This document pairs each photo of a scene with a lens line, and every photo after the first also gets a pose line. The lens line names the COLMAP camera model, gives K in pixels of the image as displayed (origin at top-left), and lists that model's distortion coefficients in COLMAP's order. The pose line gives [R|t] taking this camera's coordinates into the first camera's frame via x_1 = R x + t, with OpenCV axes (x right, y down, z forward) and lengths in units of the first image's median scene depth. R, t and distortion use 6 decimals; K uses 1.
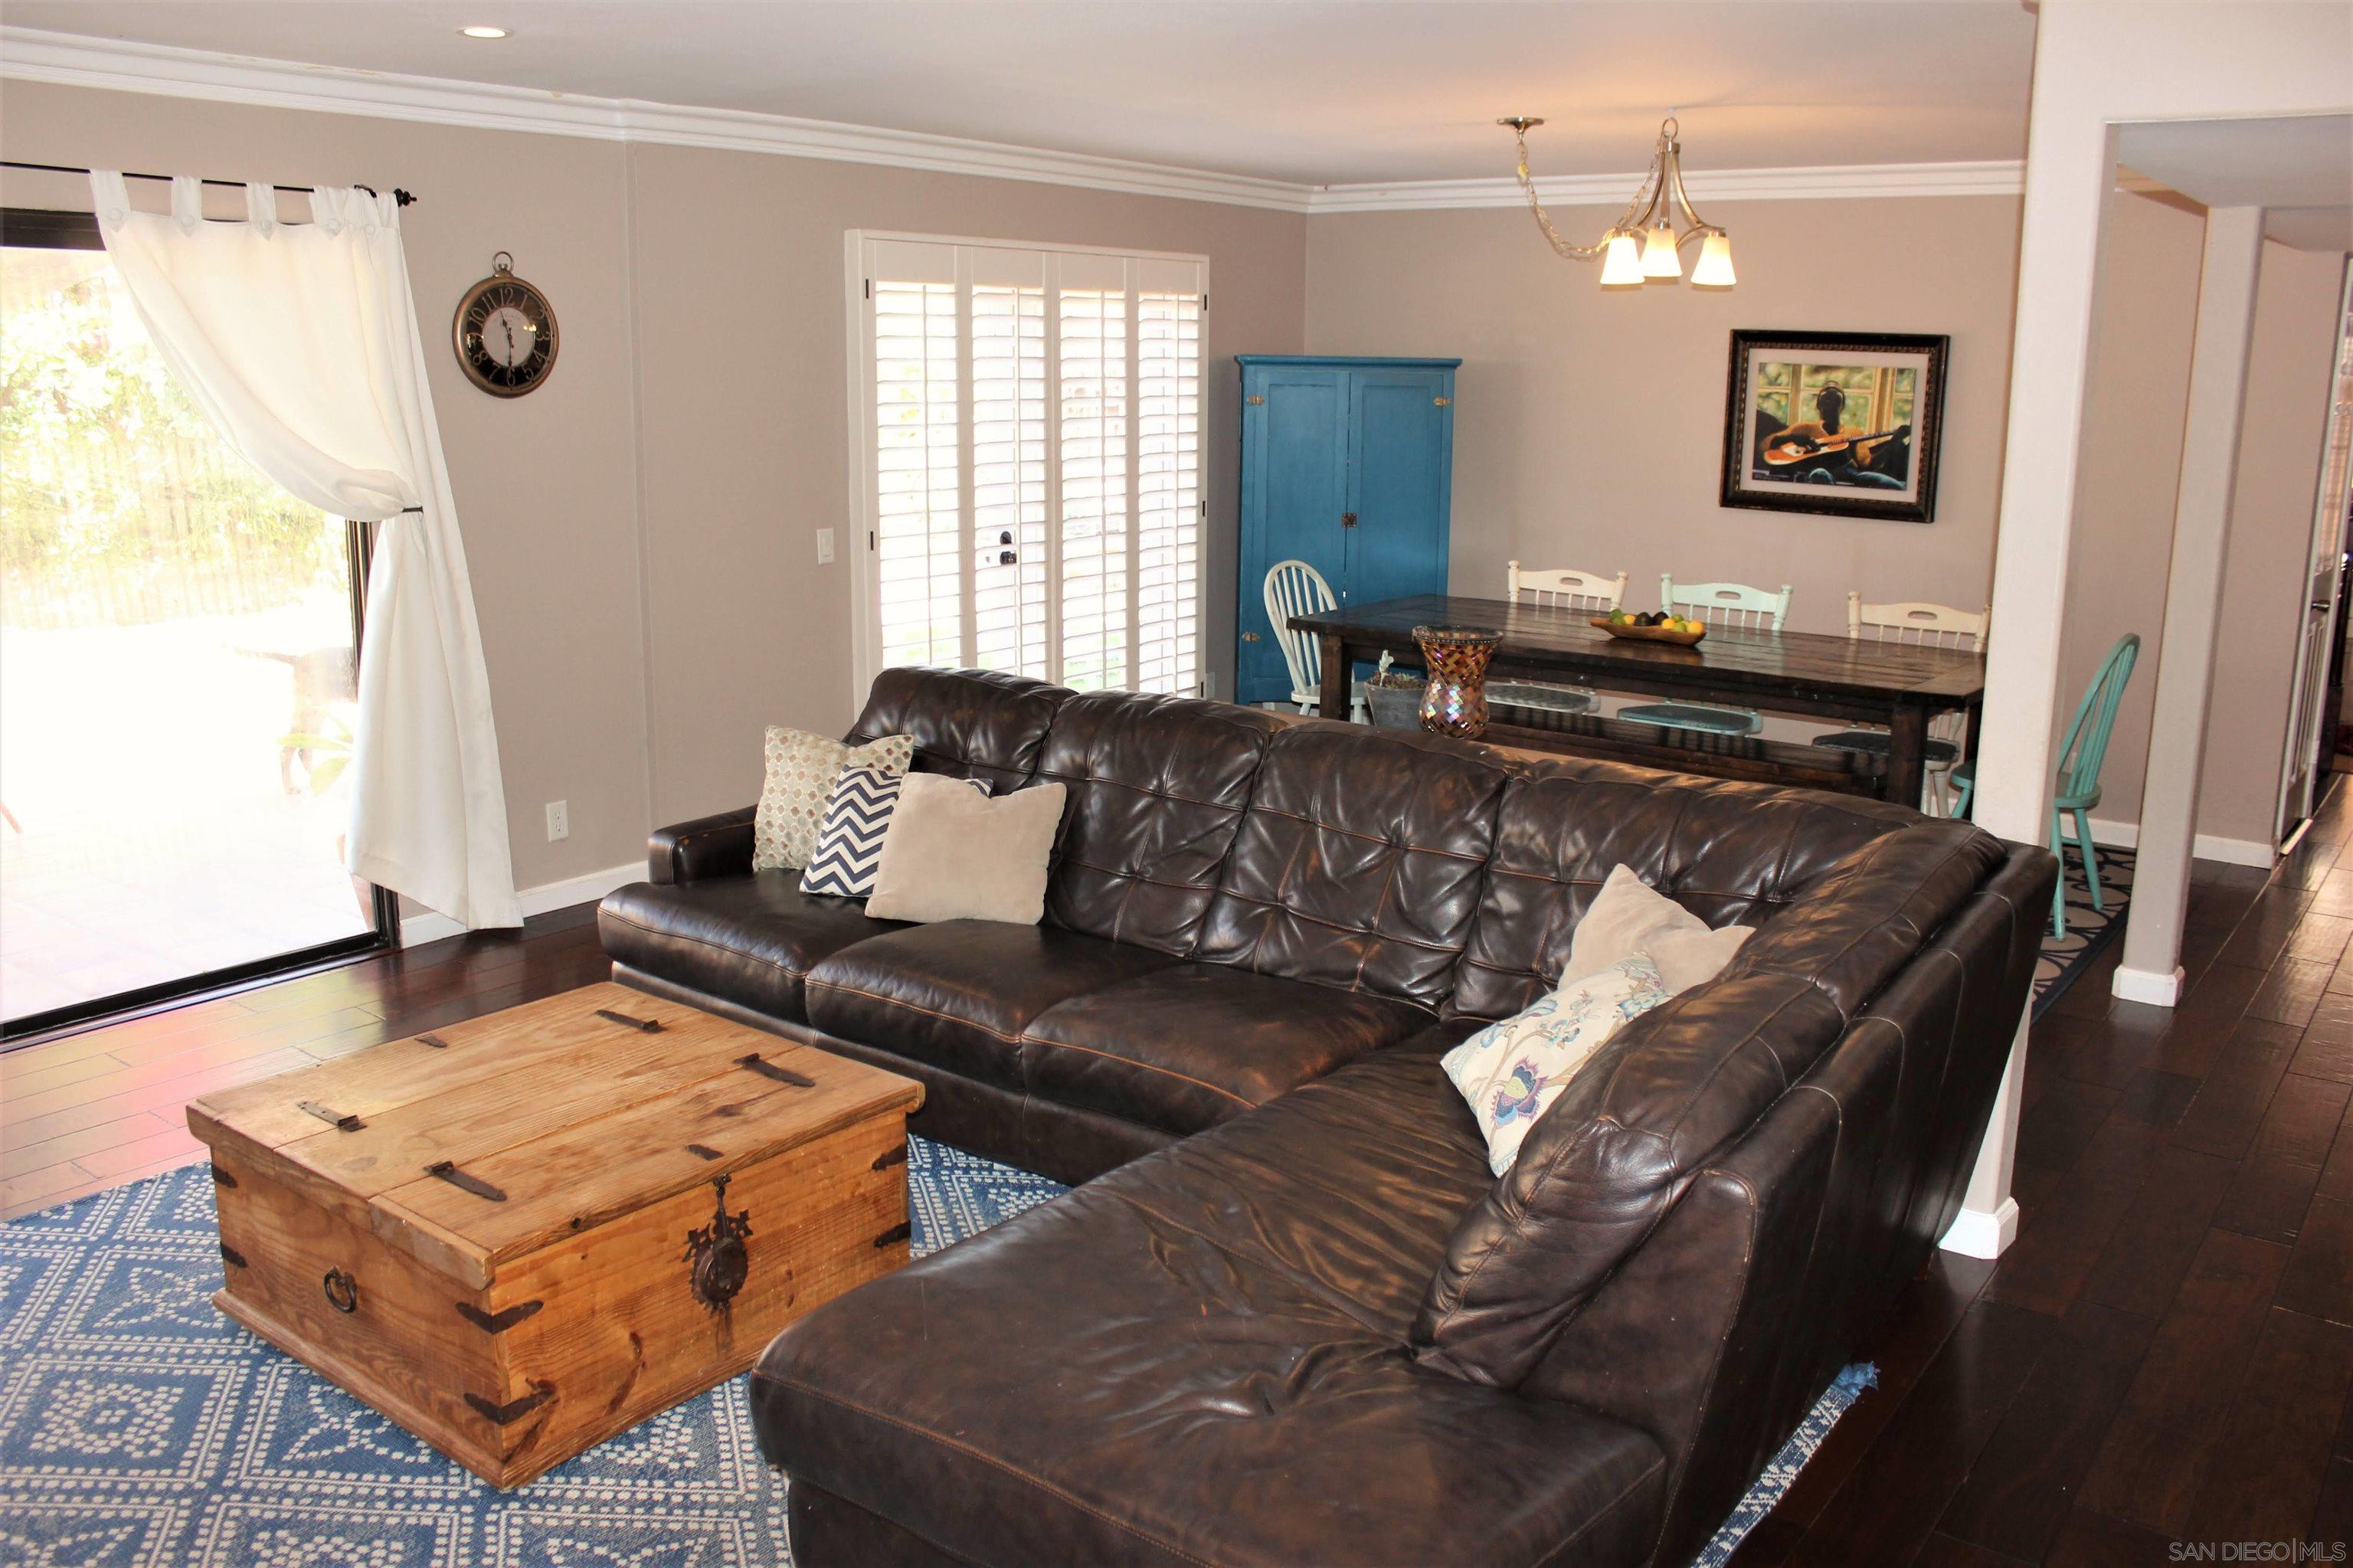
lens RADIAL K [[2016.6, 0, 1176.5], [0, 2016.6, 784.0], [0, 0, 1]] dist [-0.172290, 0.160081]
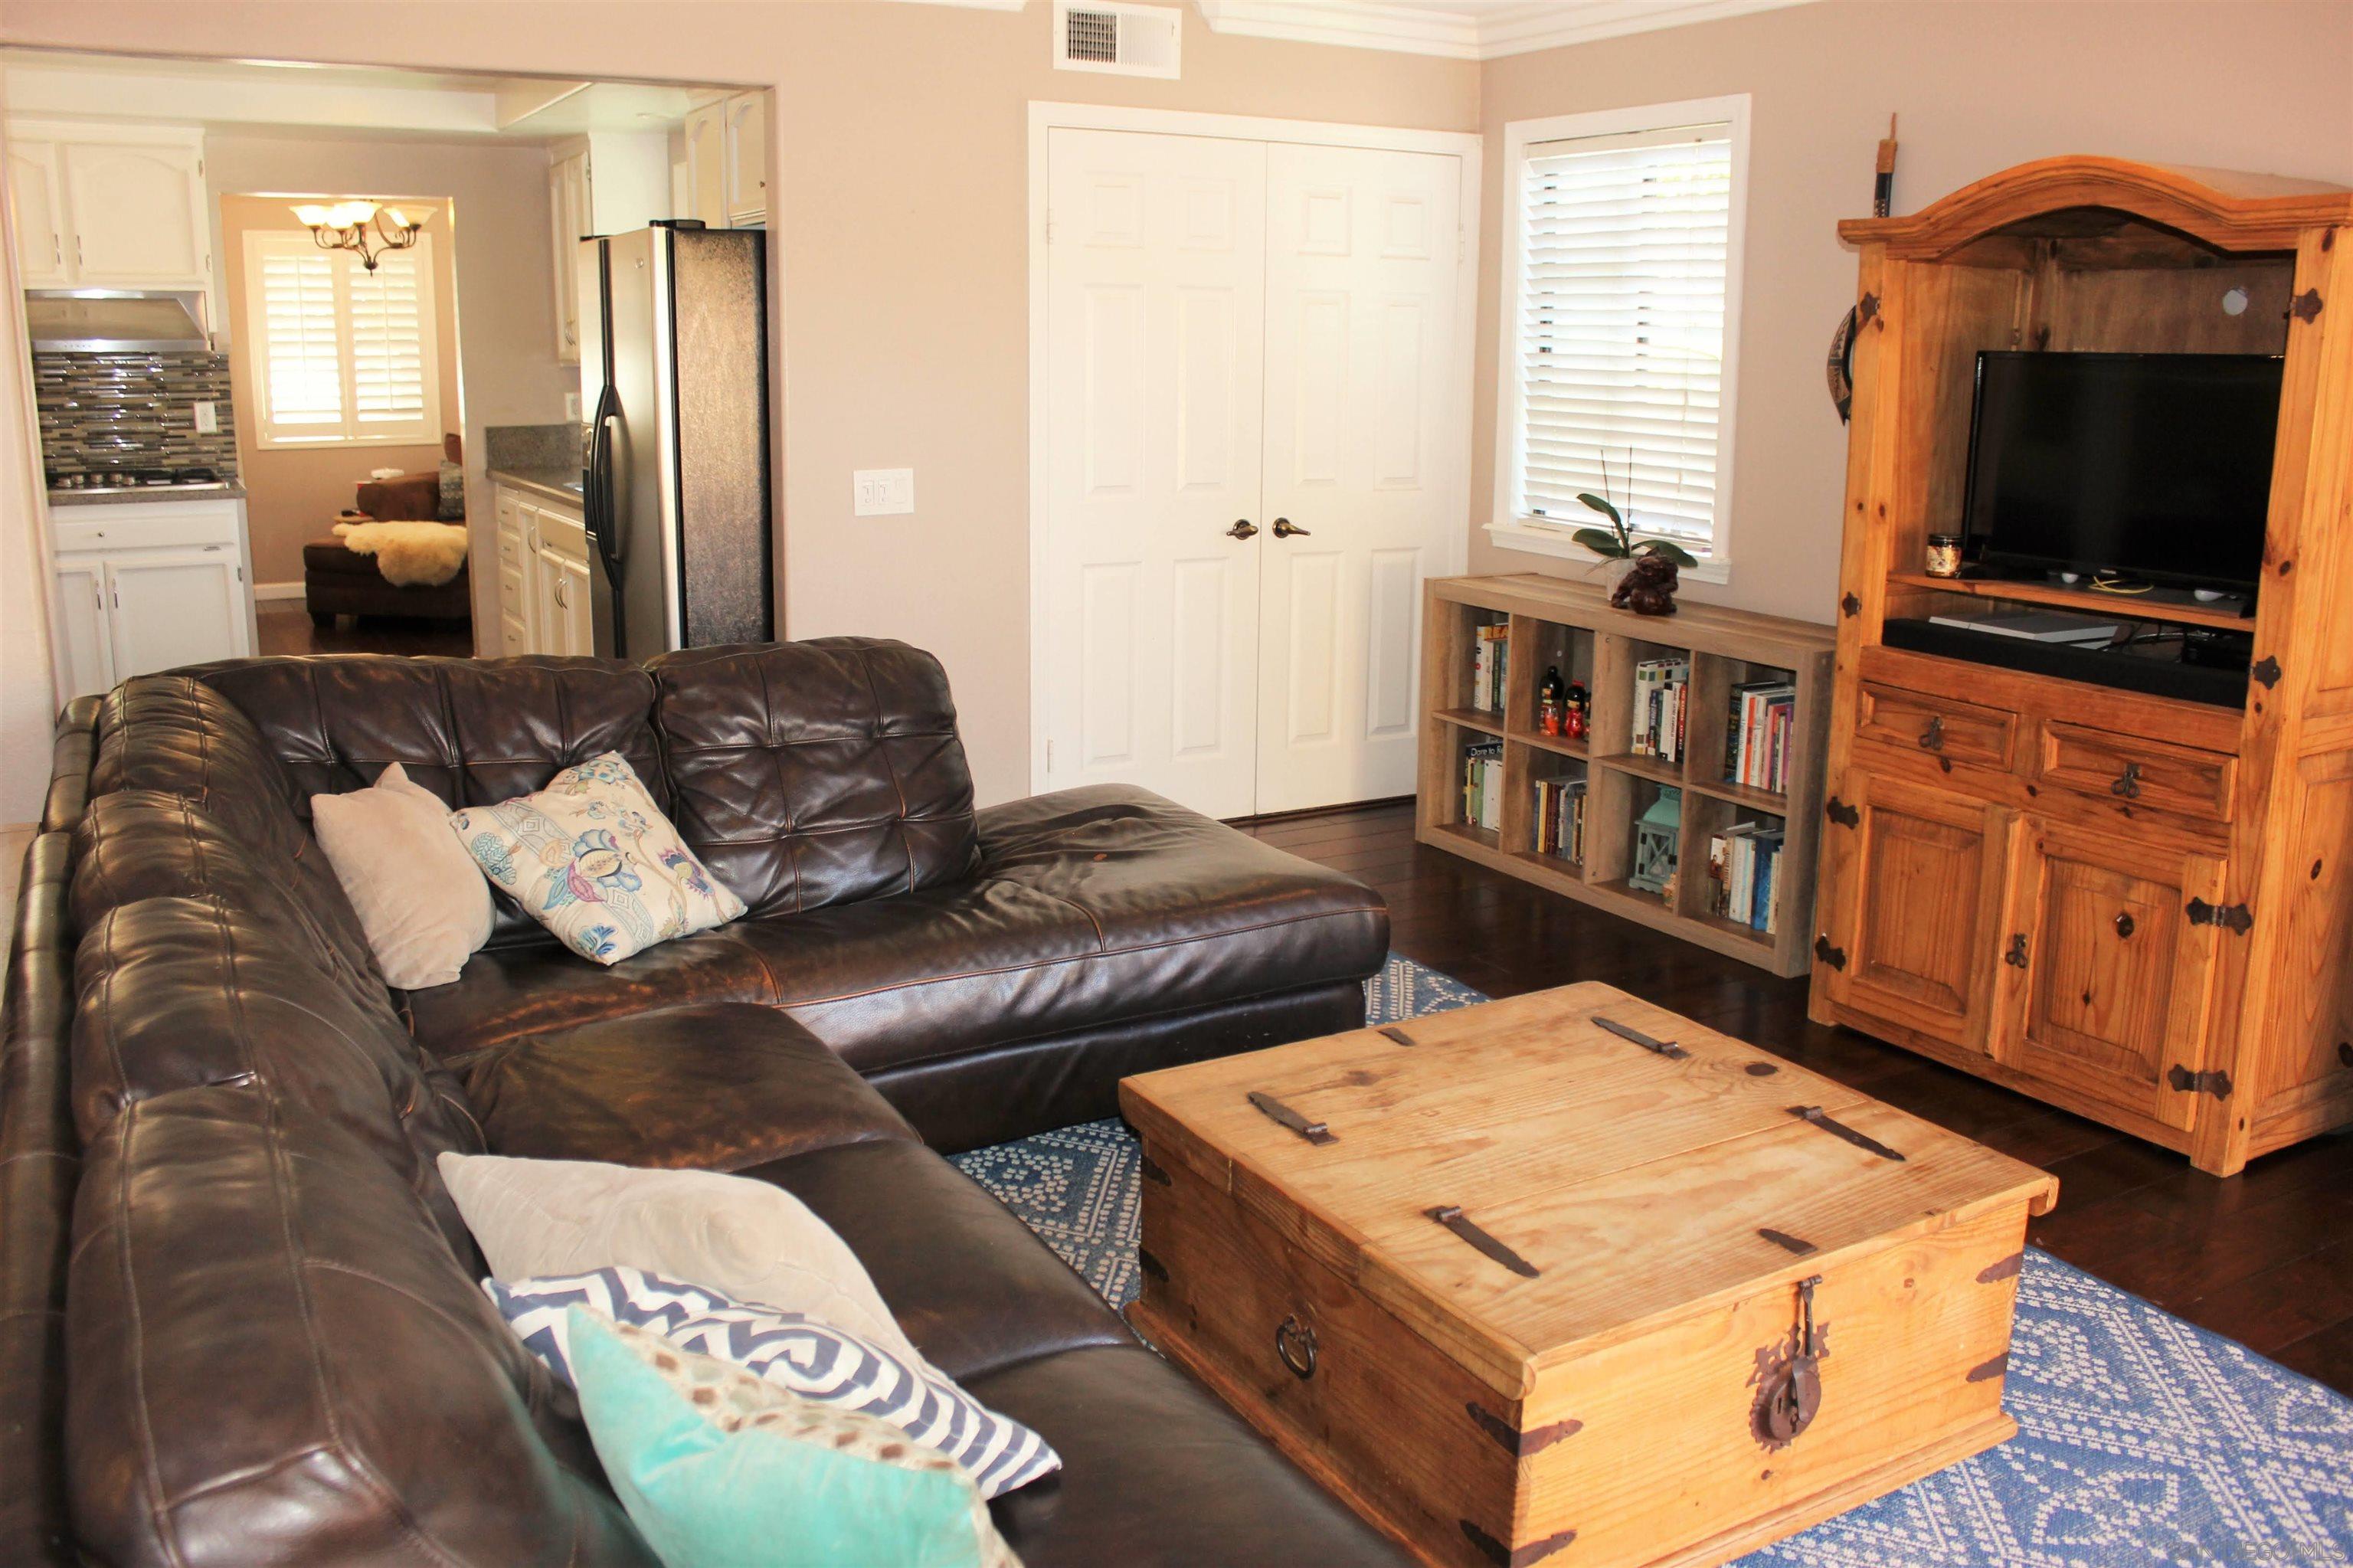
lens RADIAL K [[1919.4, 0, 1176.5], [0, 1919.4, 784.0], [0, 0, 1]] dist [-0.166754, 0.150029]
pose [[-0.923437, -0.110318, 0.367552, -0.422910], [0.055788, 0.909022, 0.412997, -0.277343], [-0.379674, 0.401881, -0.833270, 1.599127]]
